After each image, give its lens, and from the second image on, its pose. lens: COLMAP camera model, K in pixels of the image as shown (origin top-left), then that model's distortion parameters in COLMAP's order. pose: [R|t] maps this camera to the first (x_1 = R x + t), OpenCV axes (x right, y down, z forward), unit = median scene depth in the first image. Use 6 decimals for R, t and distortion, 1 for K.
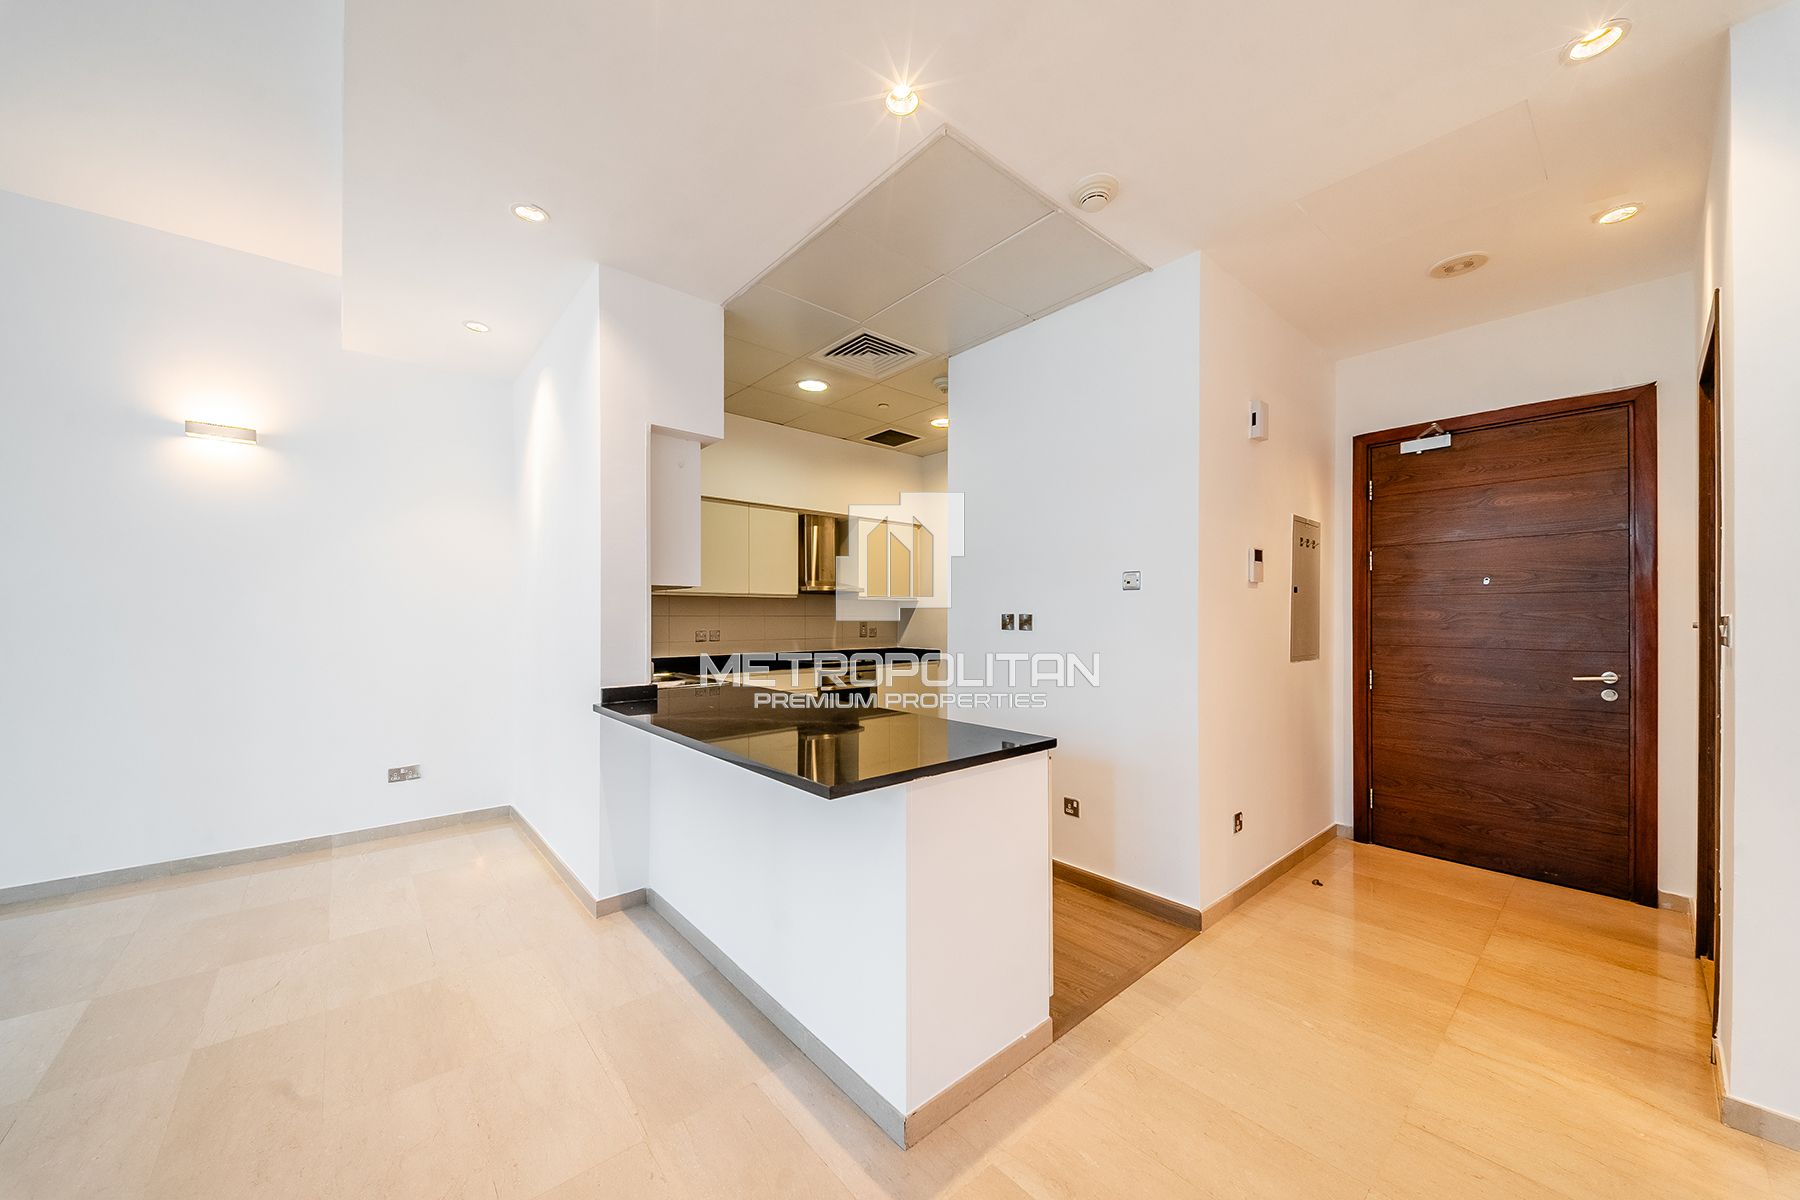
lens RADIAL K [[637.8, 0, 902.6], [0, 637.8, 615.4], [0, 0, 1]] dist [0.024832, -0.011091]
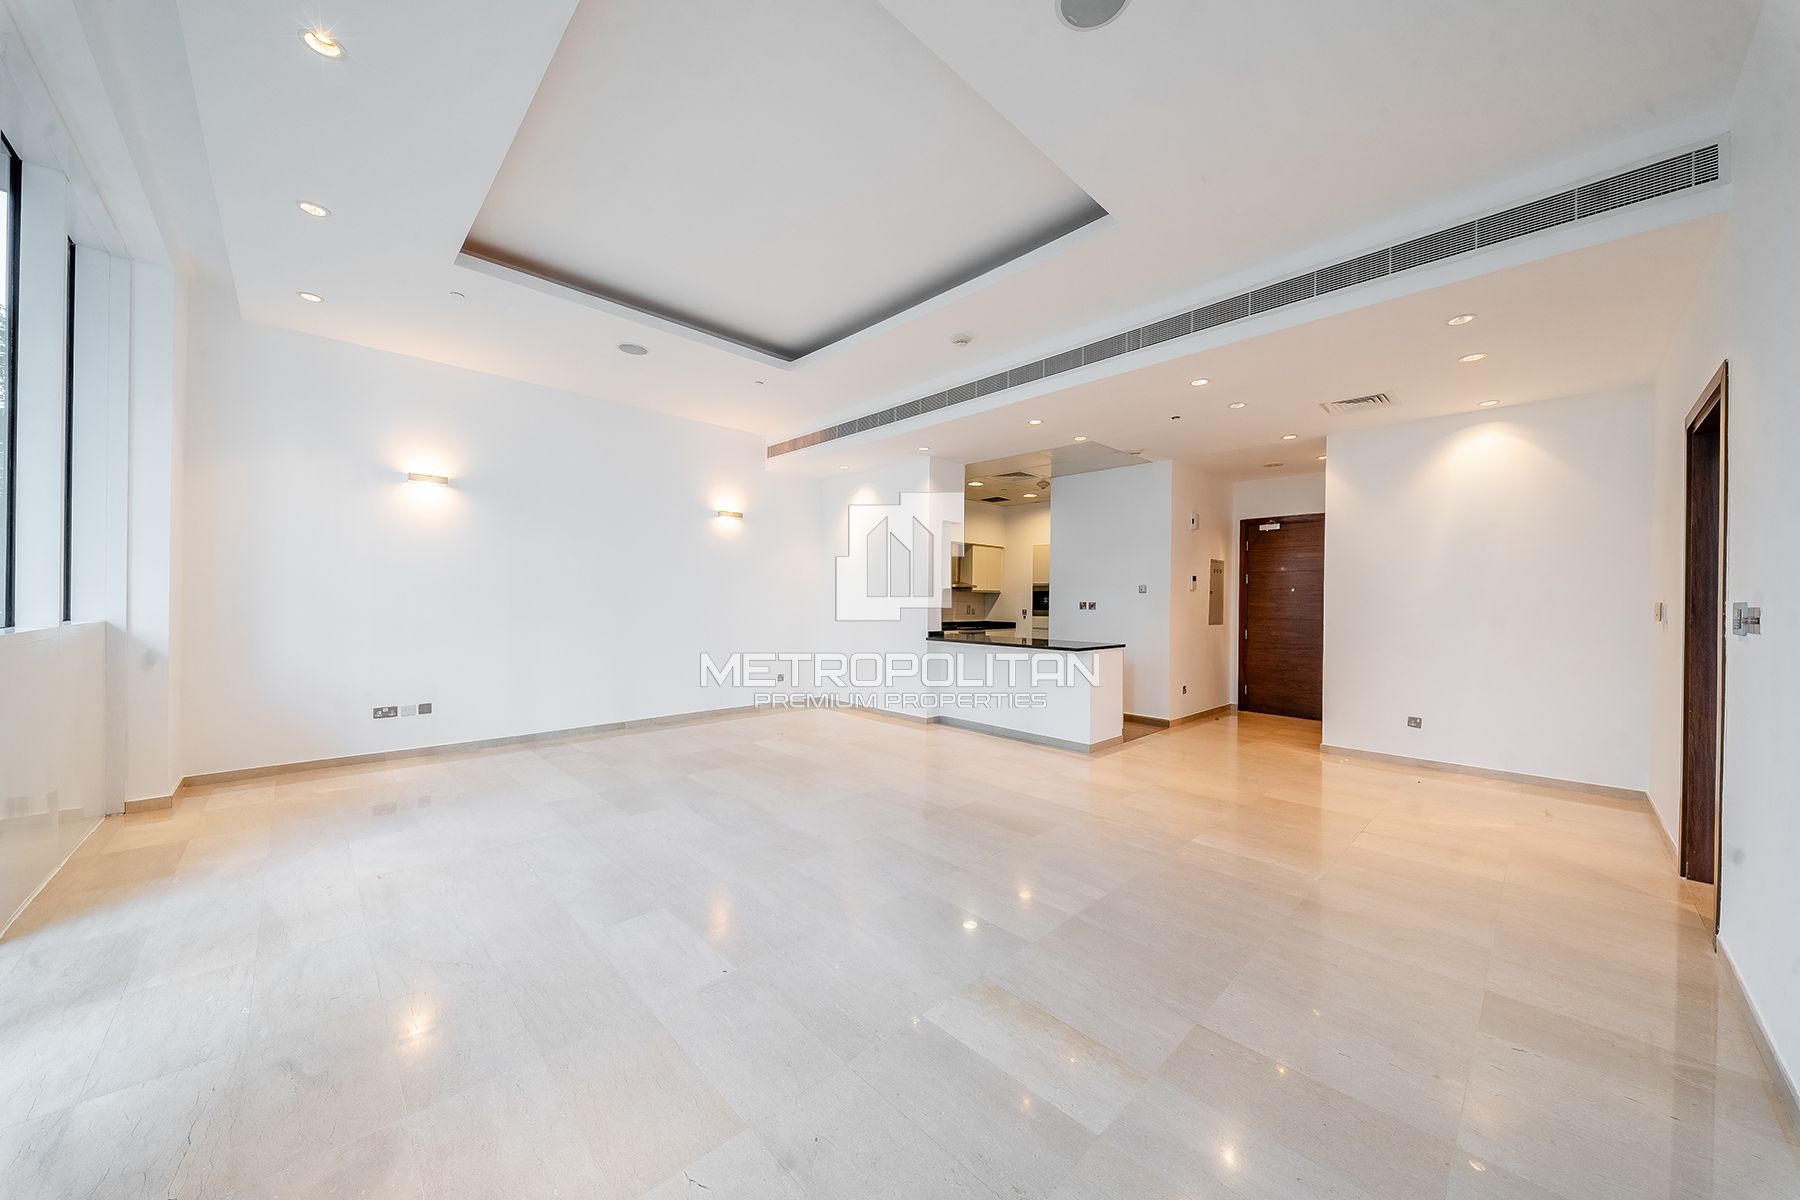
lens RADIAL K [[623.1, 0, 904.1], [0, 623.1, 601.1], [0, 0, 1]] dist [0.026158, -0.010243]
pose [[0.998626, 0.010630, 0.051310, -0.551497], [-0.010761, 0.999940, 0.002274, -0.004143], [-0.051283, -0.002823, 0.998680, -1.090666]]
